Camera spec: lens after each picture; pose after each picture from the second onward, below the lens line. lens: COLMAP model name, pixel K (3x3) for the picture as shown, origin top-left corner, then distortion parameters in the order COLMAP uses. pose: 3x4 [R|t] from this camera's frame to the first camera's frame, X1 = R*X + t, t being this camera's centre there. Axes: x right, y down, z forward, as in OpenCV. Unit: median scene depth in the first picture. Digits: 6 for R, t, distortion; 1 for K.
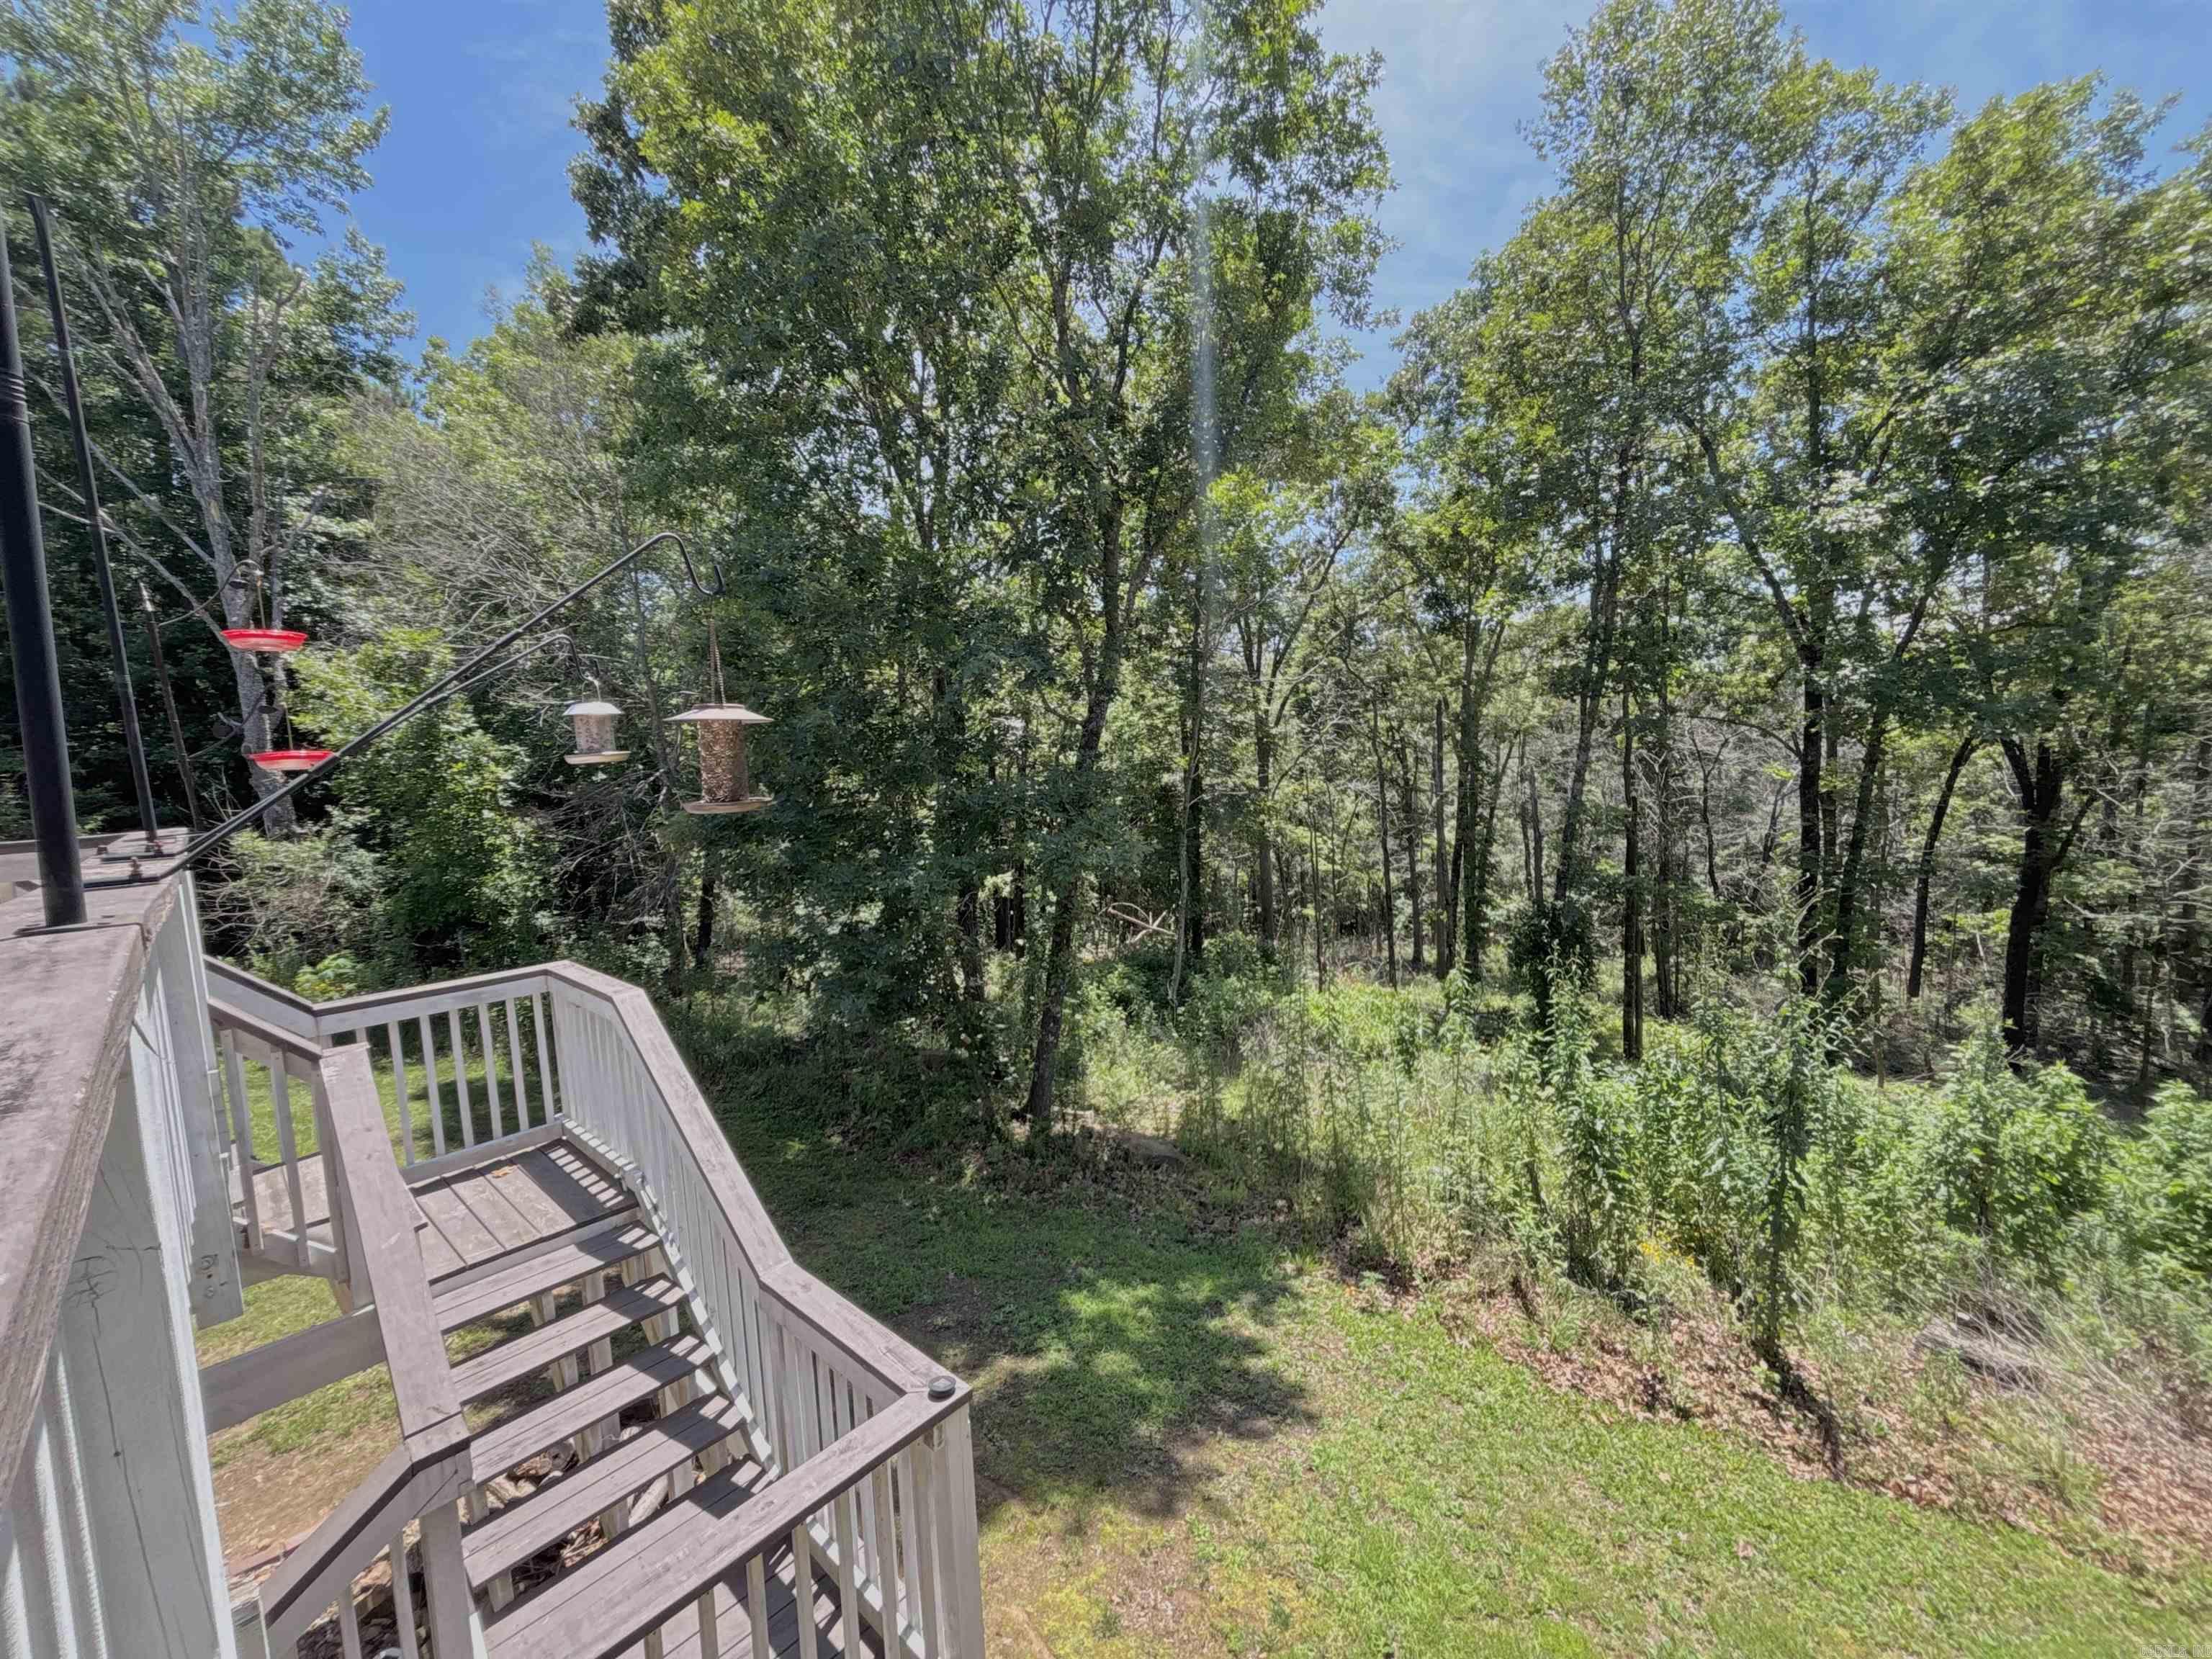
lens RADIAL K [[879.8, 0, 1119.0], [0, 879.8, 825.0], [0, 0, 1]] dist [-0.010378, 0.007456]
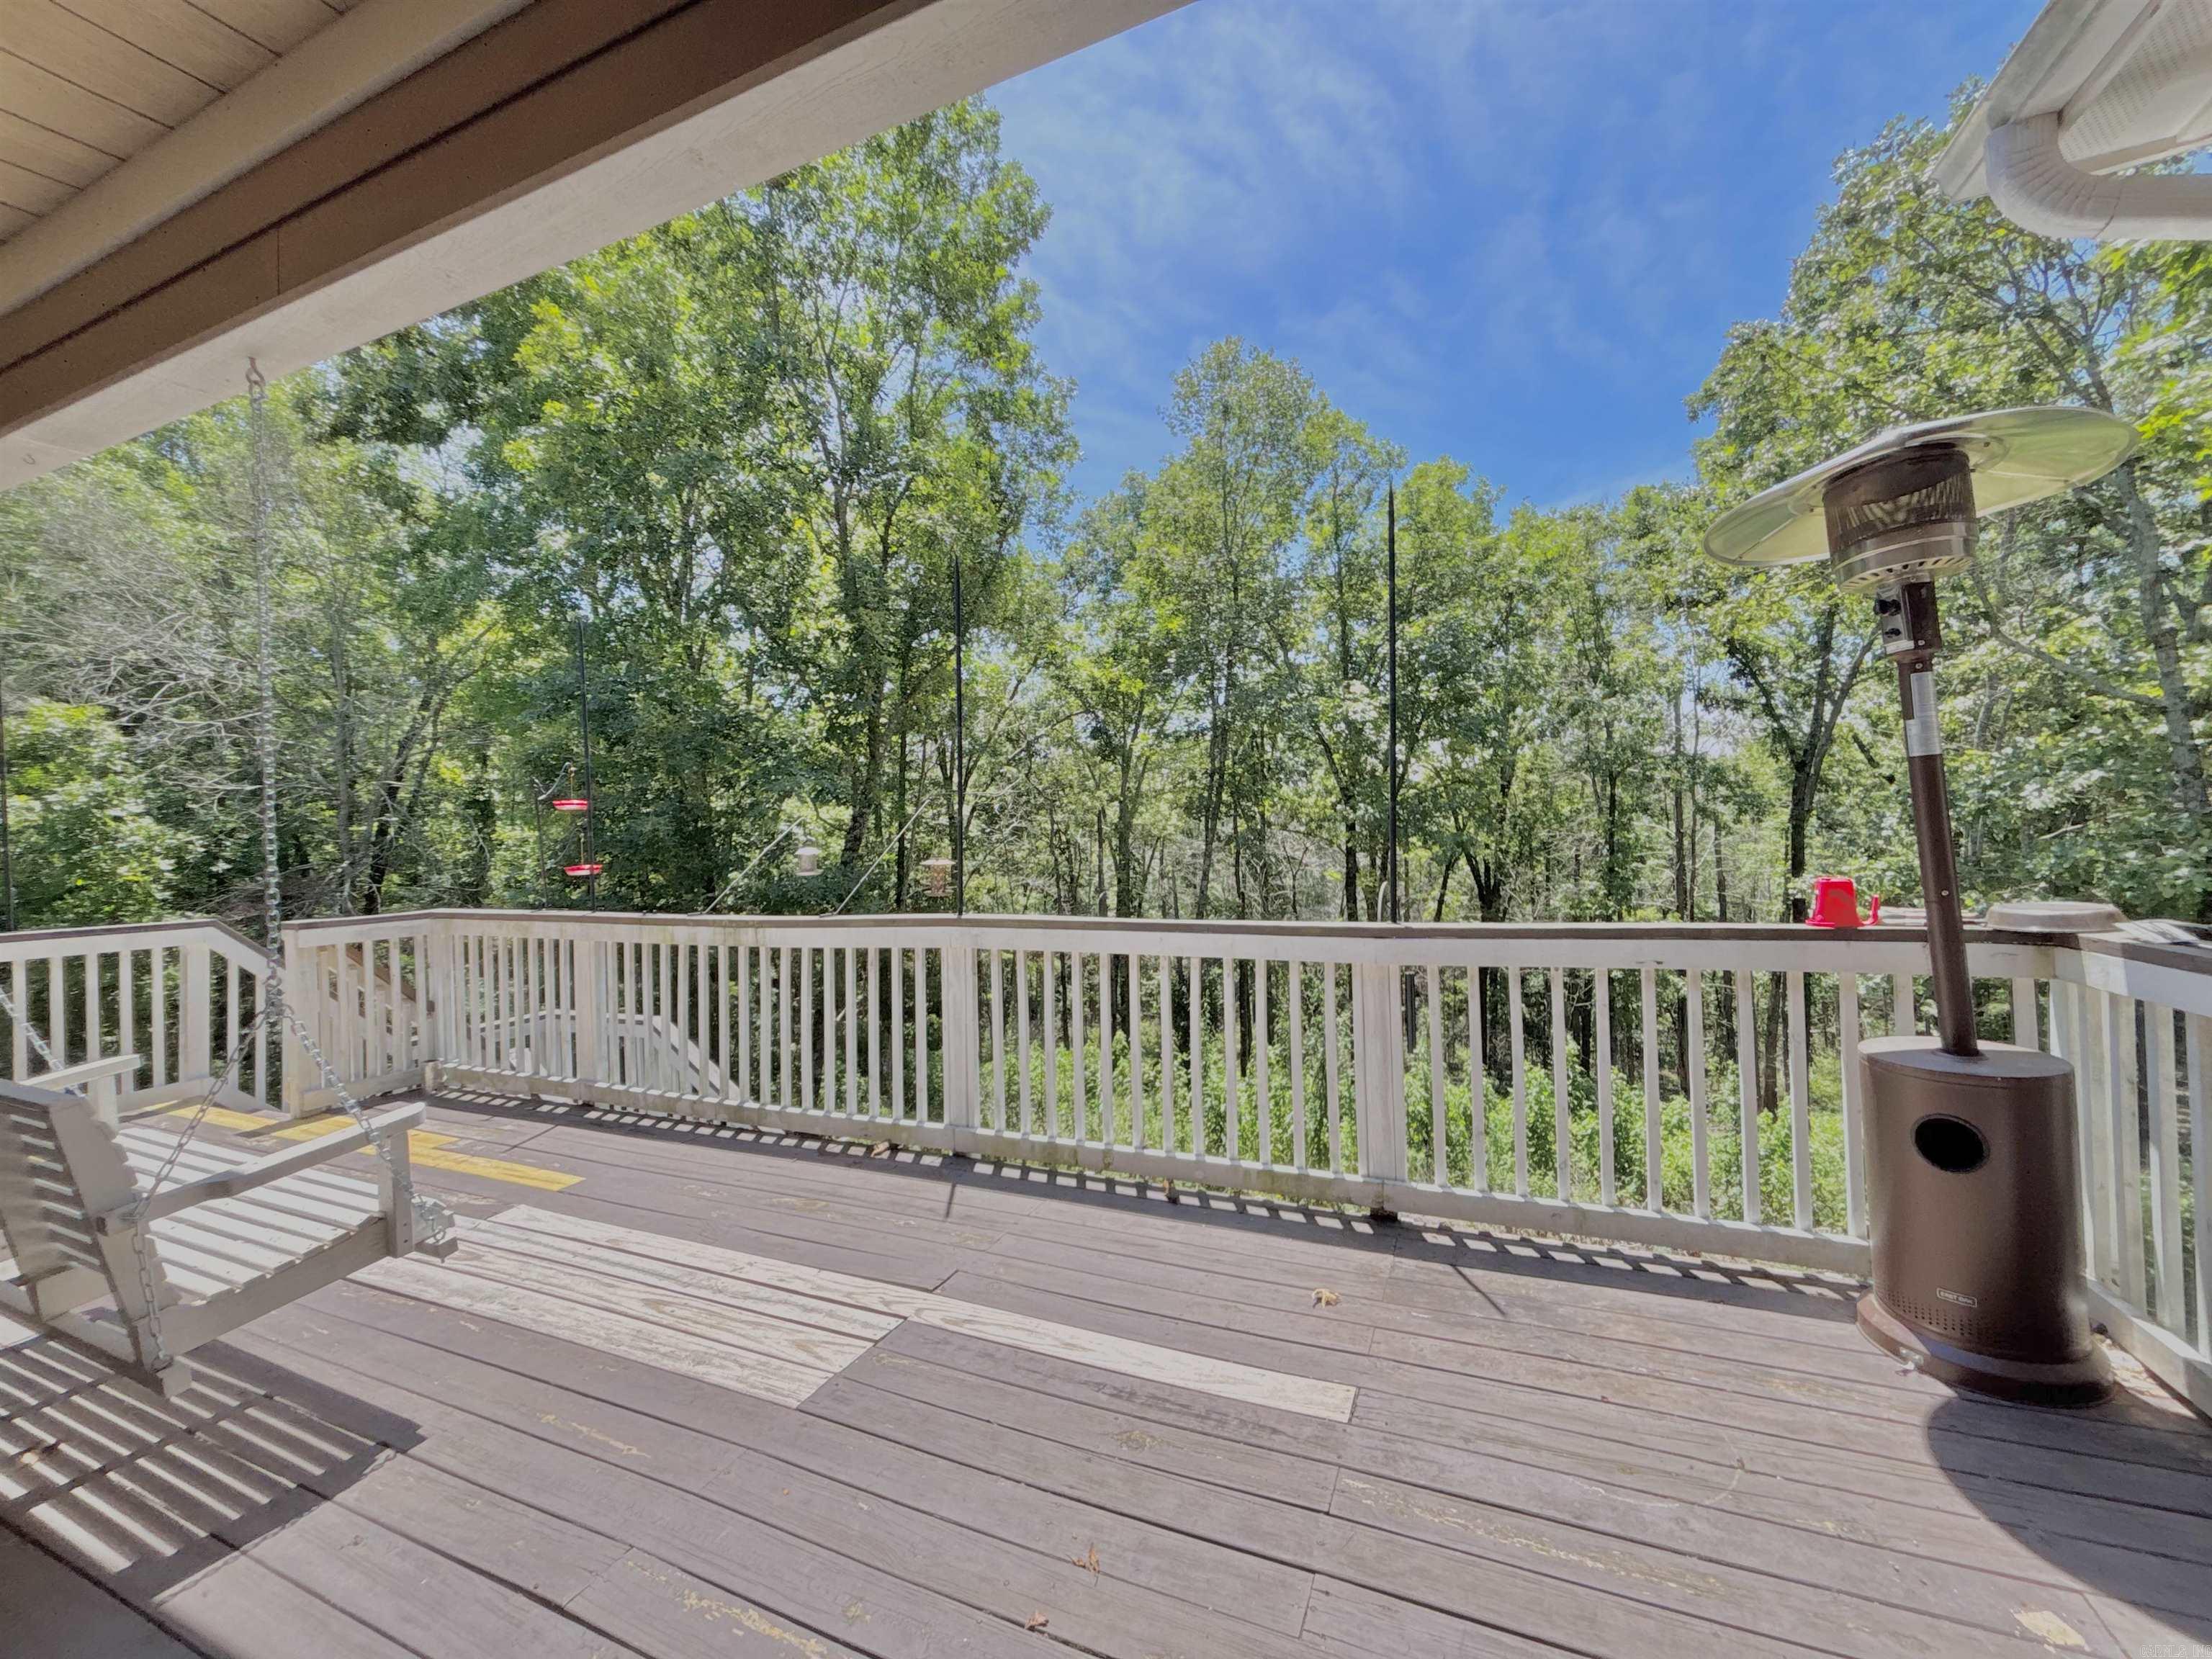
lens RADIAL K [[876.4, 0, 1098.0], [0, 876.4, 822.5], [0, 0, 1]] dist [-0.001465, 0.004822]
pose [[0.935424, 0.032022, 0.352075, -0.072684], [0.006795, 0.994077, -0.108466, 0.004942], [-0.353463, 0.103854, 0.929666, -0.137589]]
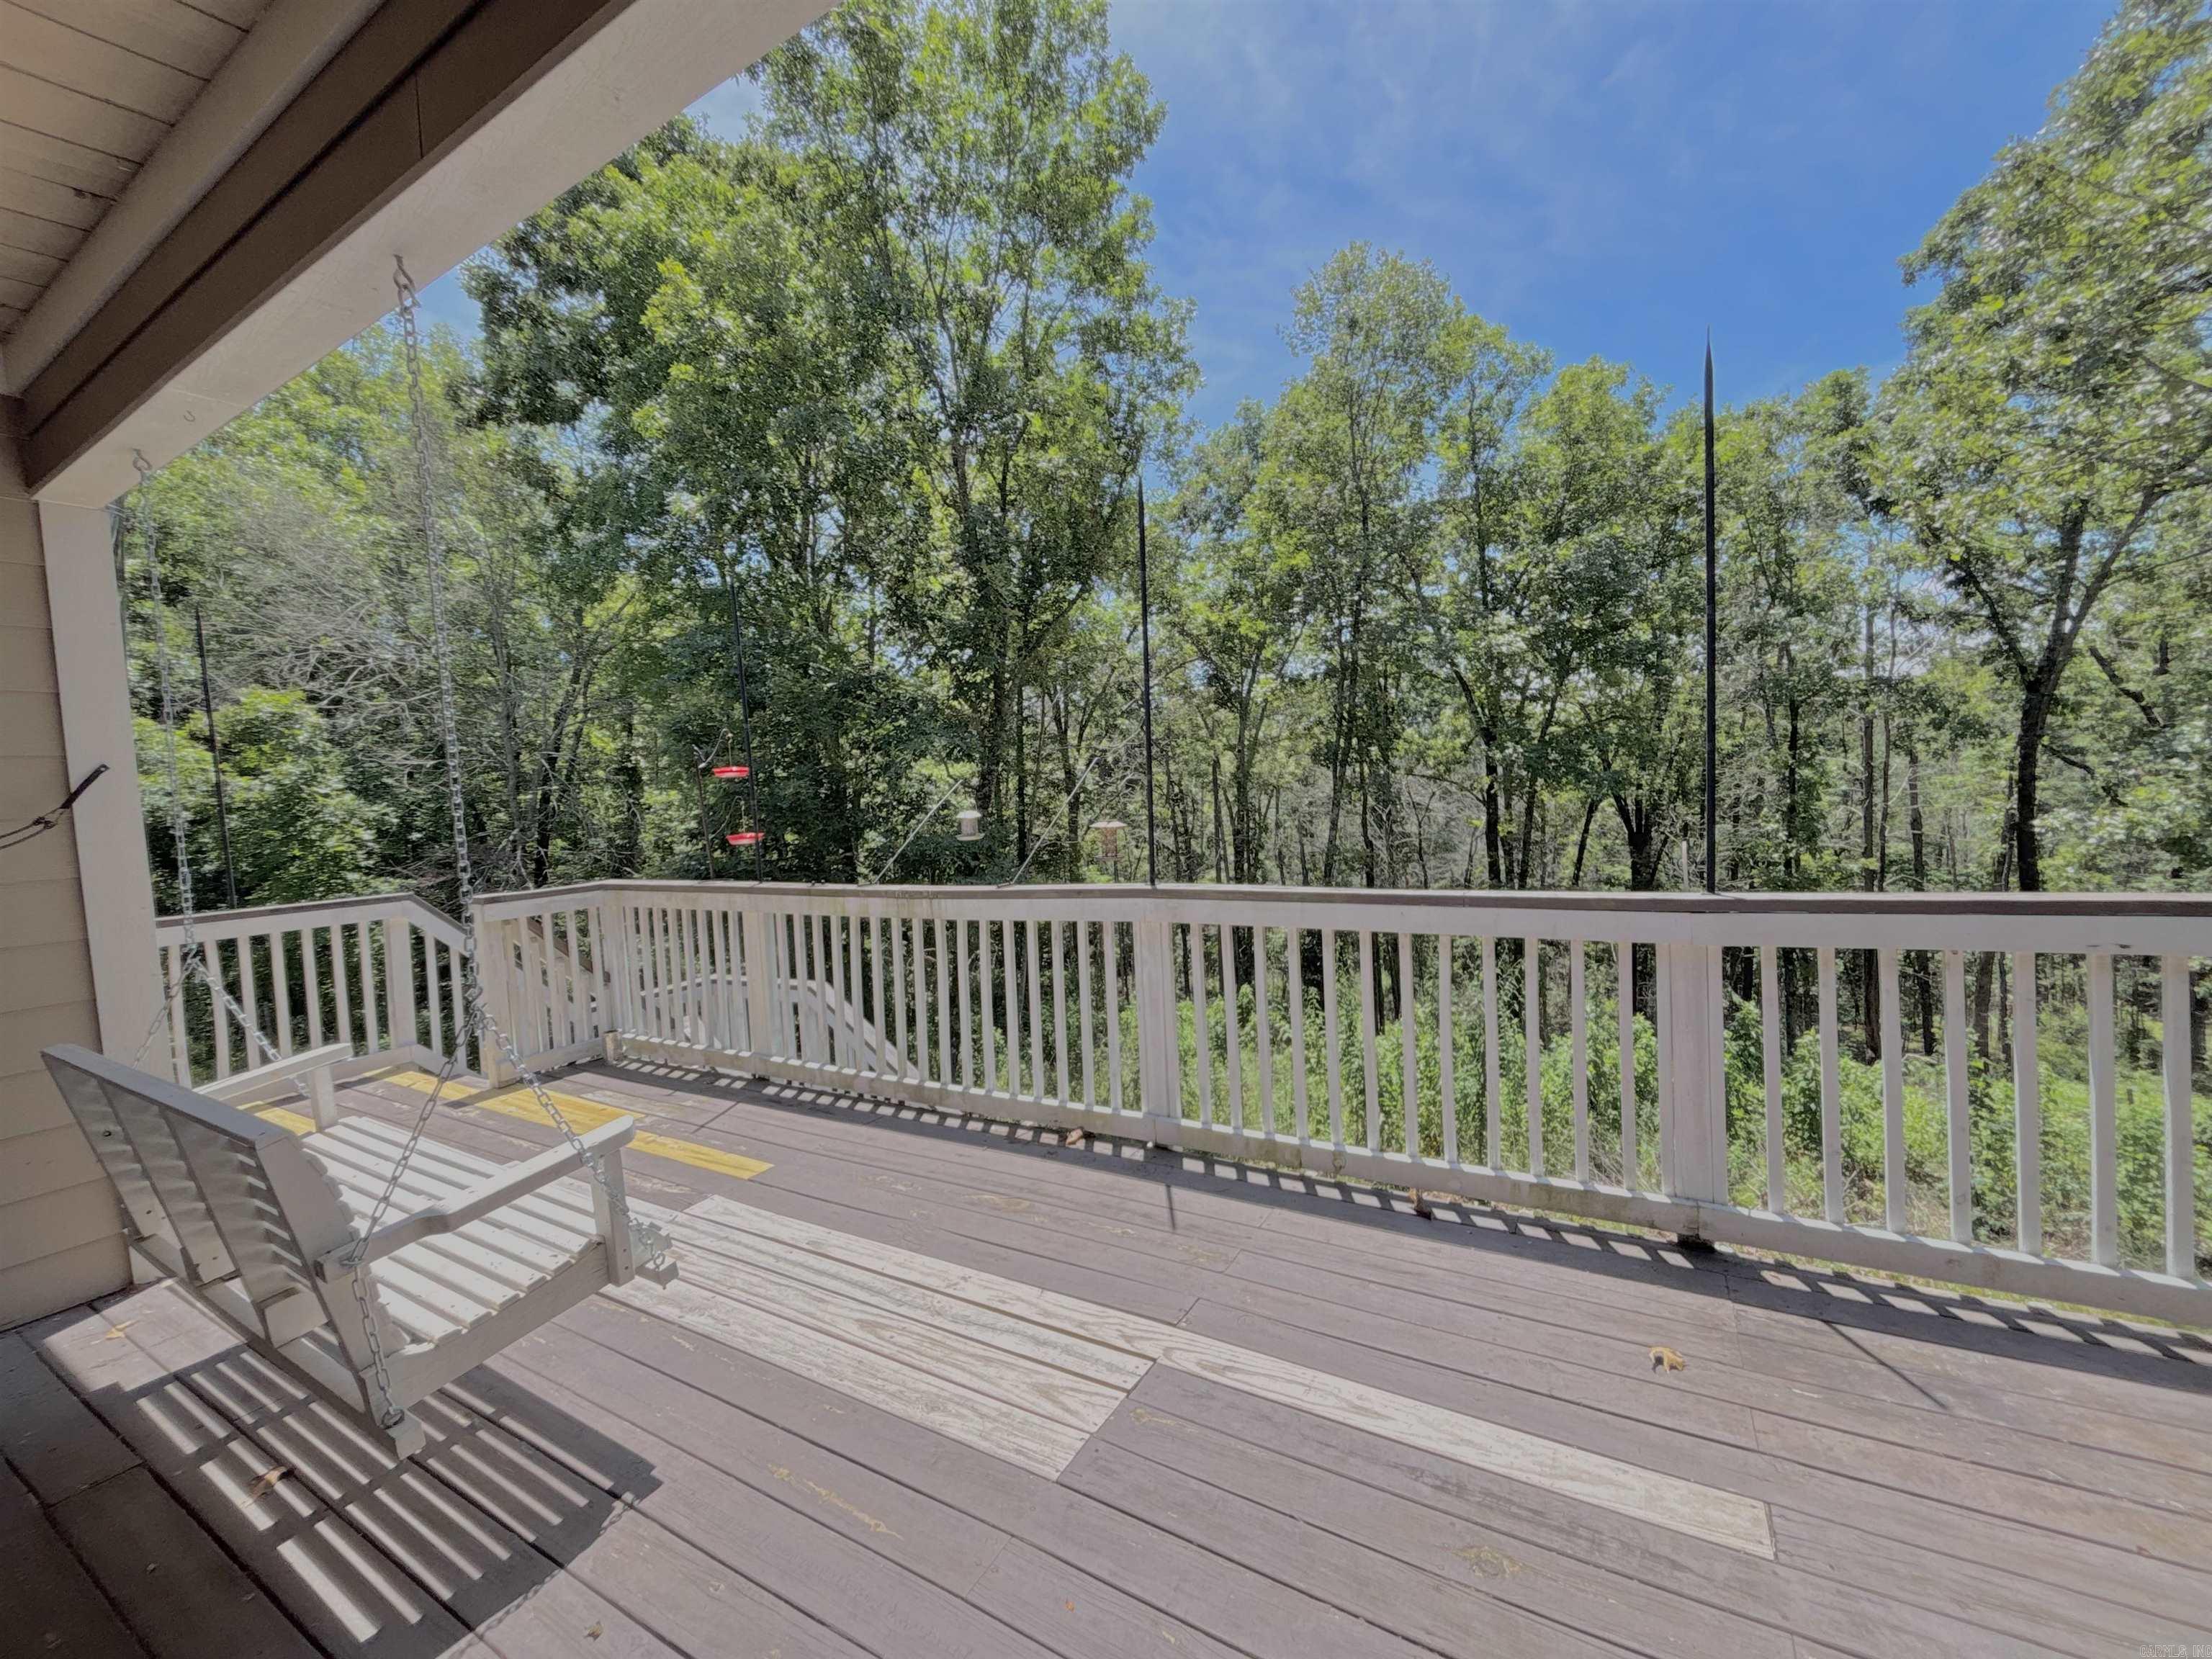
lens RADIAL K [[876.4, 0, 1098.0], [0, 876.4, 822.5], [0, 0, 1]] dist [-0.001465, 0.004822]
pose [[0.971433, -0.007135, 0.237206, -0.082609], [0.020567, 0.998318, -0.054196, 0.001594], [-0.236420, 0.057527, 0.969946, -0.114009]]
